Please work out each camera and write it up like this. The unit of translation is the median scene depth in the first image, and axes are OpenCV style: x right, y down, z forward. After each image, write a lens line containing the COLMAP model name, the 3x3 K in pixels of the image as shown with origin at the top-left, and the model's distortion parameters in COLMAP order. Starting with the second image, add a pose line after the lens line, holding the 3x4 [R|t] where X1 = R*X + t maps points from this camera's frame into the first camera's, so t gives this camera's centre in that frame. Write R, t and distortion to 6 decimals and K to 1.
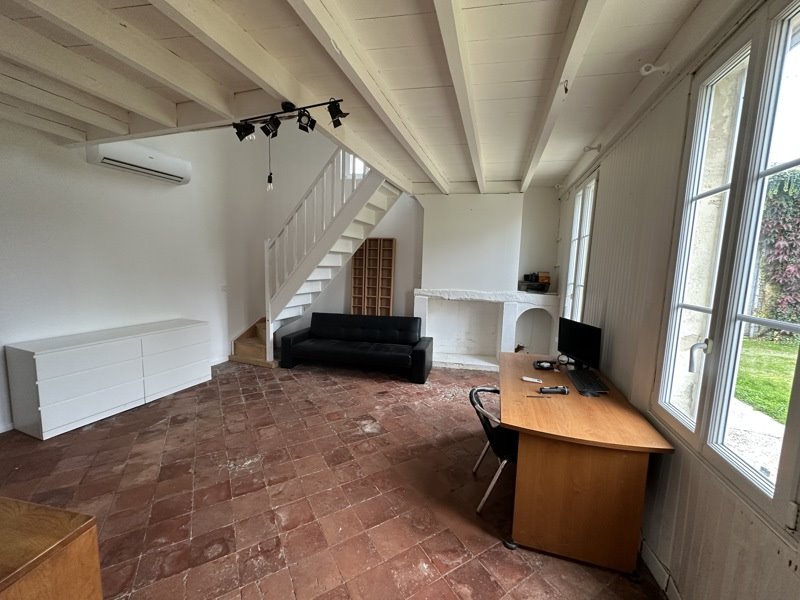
lens RADIAL K [[320.5, 0, 401.7], [0, 320.5, 300.8], [0, 0, 1]] dist [0.001061, 0.000225]
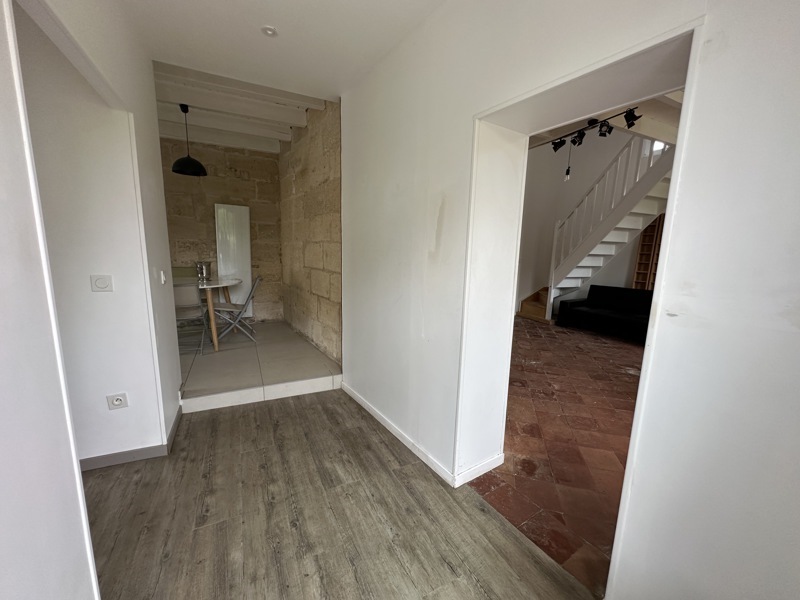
lens RADIAL K [[320.5, 0, 398.3], [0, 320.5, 303.0], [0, 0, 1]] dist [0.001061, 0.000225]
pose [[0.684548, 0.112178, -0.720285, 0.094812], [-0.088154, 0.993576, 0.070961, 0.097901], [0.723618, 0.014920, 0.690039, -0.326780]]
